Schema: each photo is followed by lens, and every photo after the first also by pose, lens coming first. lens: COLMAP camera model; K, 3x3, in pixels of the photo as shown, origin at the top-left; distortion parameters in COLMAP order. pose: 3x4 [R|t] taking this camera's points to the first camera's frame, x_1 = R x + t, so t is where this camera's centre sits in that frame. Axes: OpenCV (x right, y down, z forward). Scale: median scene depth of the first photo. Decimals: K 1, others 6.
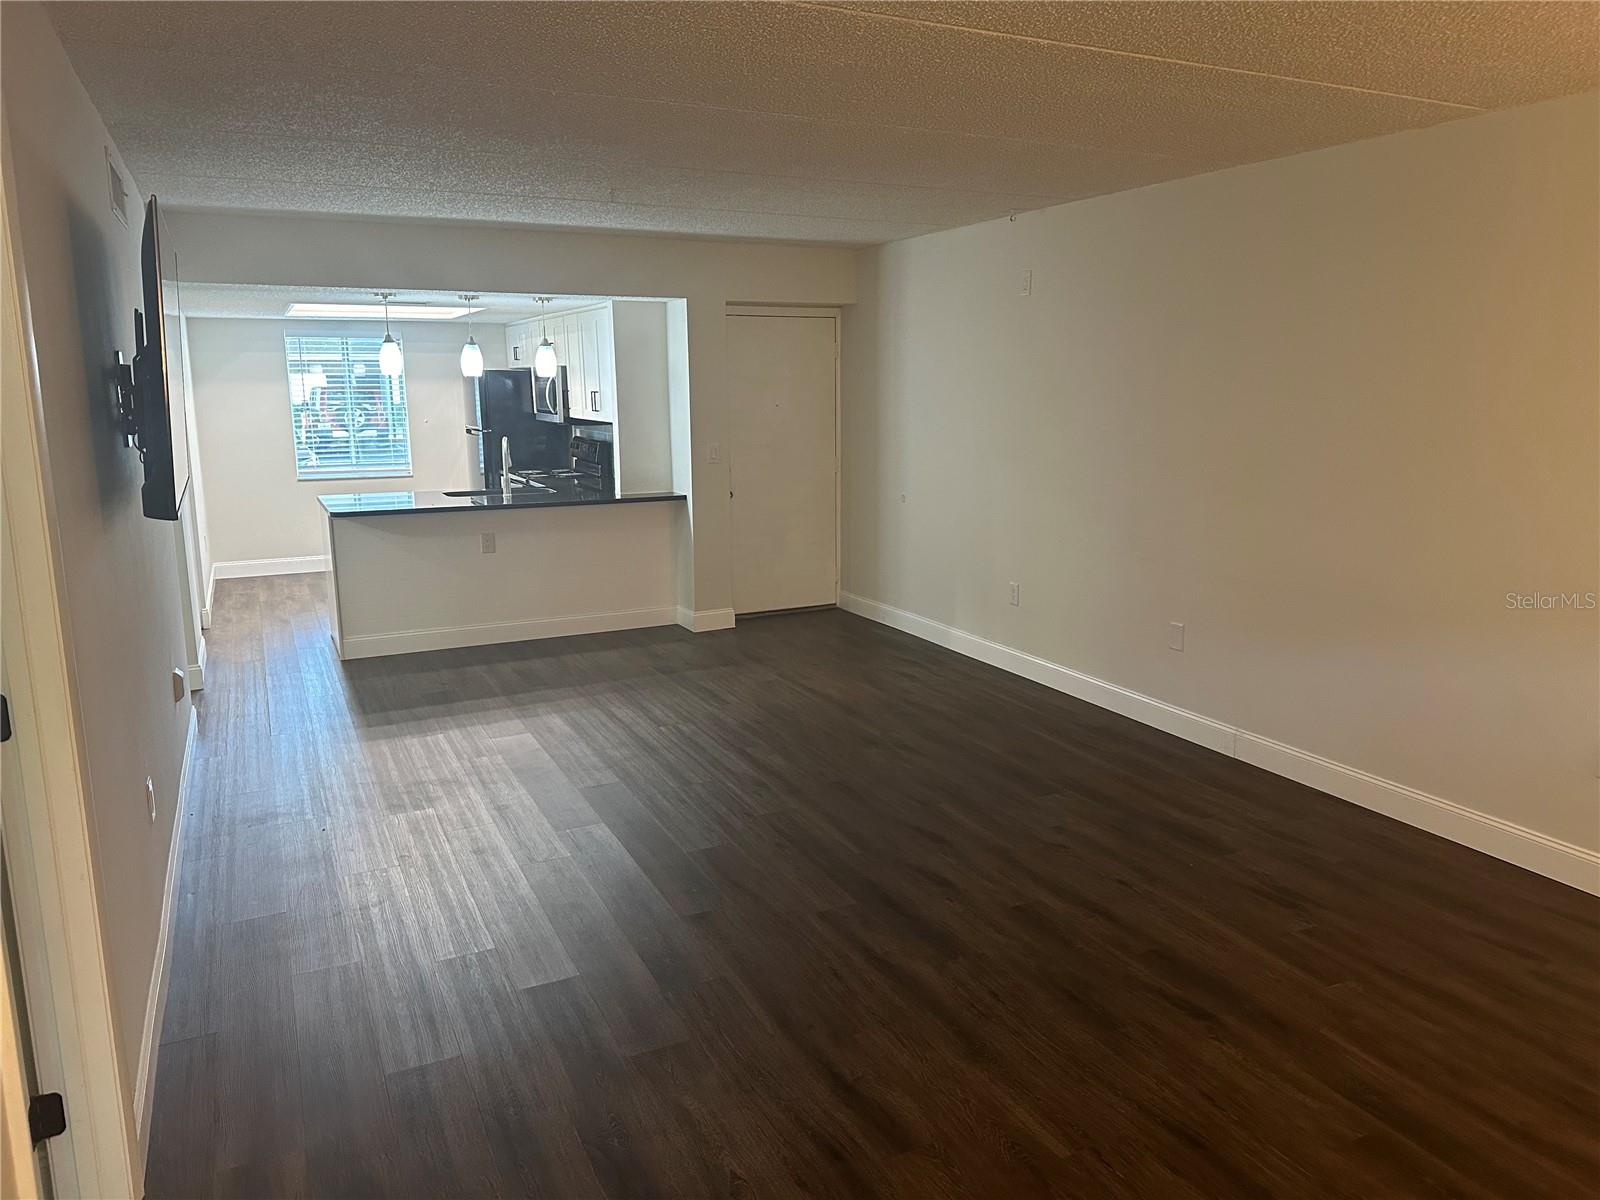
lens RADIAL K [[1120.1, 0, 803.5], [0, 1120.1, 608.3], [0, 0, 1]] dist [0.049382, -0.071431]
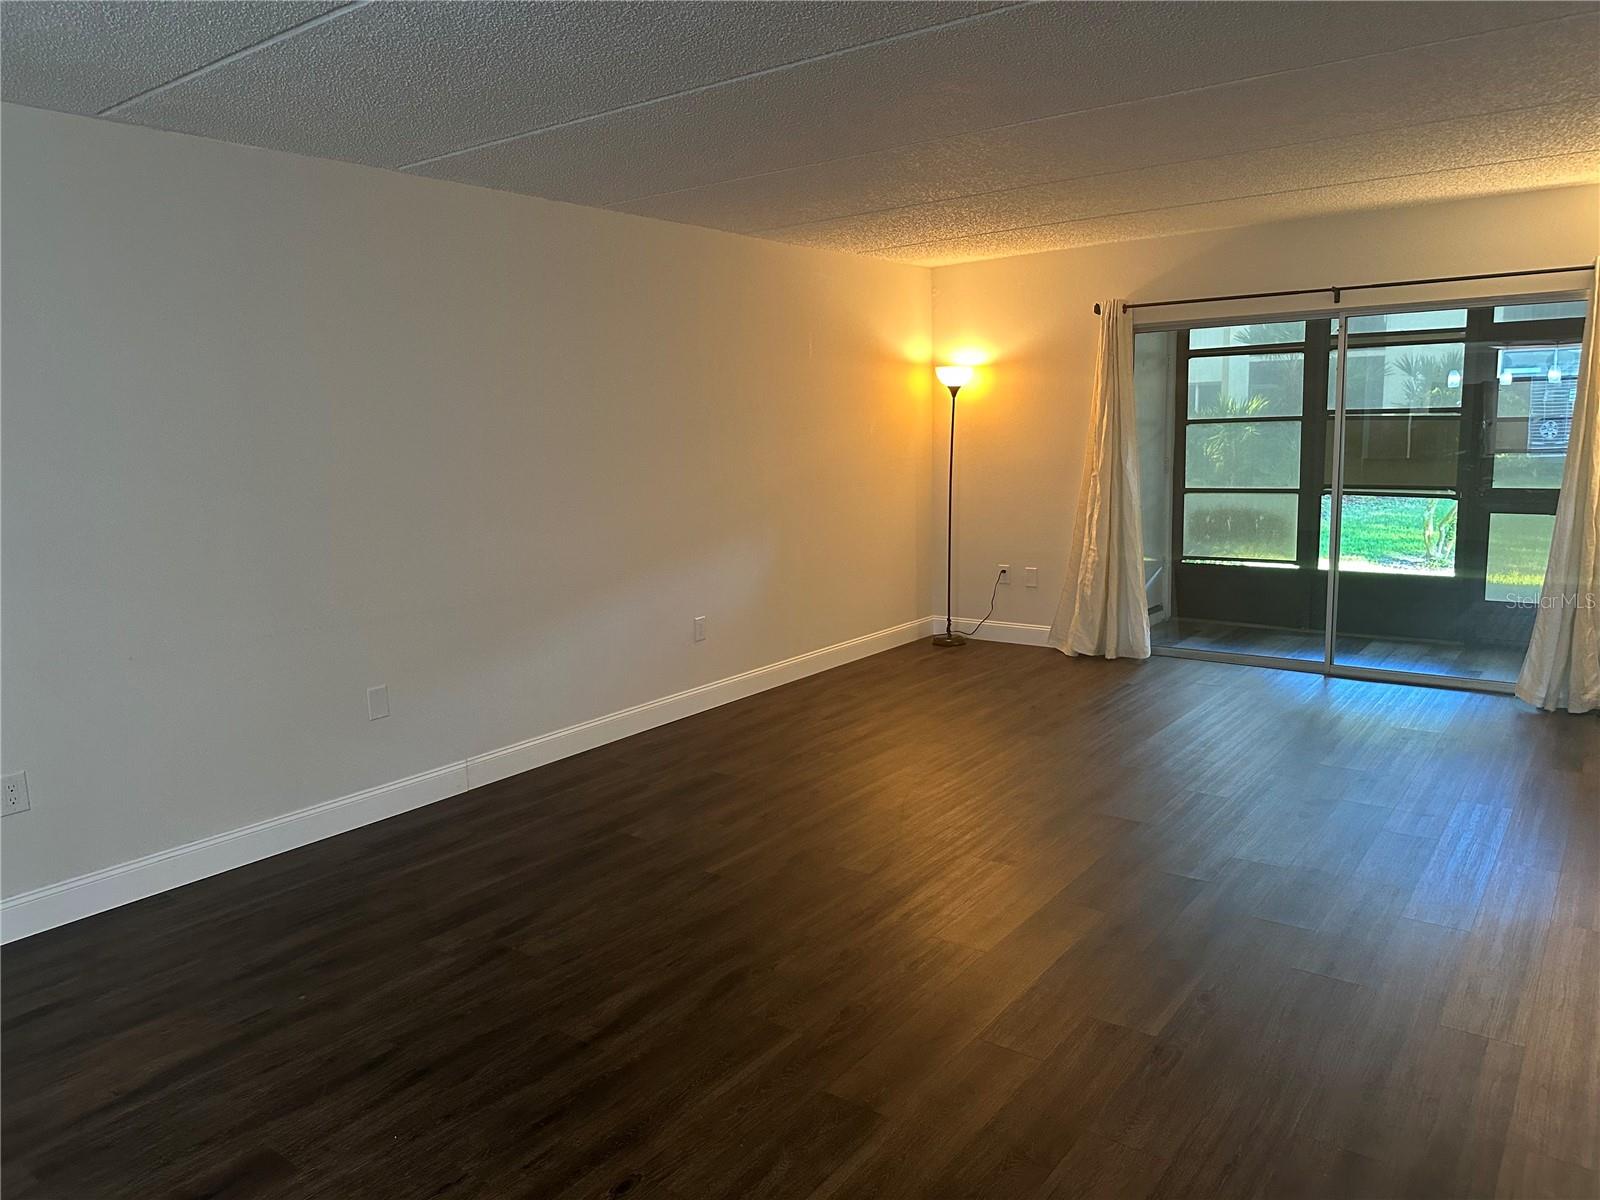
lens RADIAL K [[1120.1, 0, 789.9], [0, 1120.1, 609.9], [0, 0, 1]] dist [0.049382, -0.071431]
pose [[-0.462835, -0.129360, 0.876955, -0.561018], [0.204835, 0.946913, 0.247787, -0.192738], [-0.862454, 0.294315, -0.411767, 1.081501]]
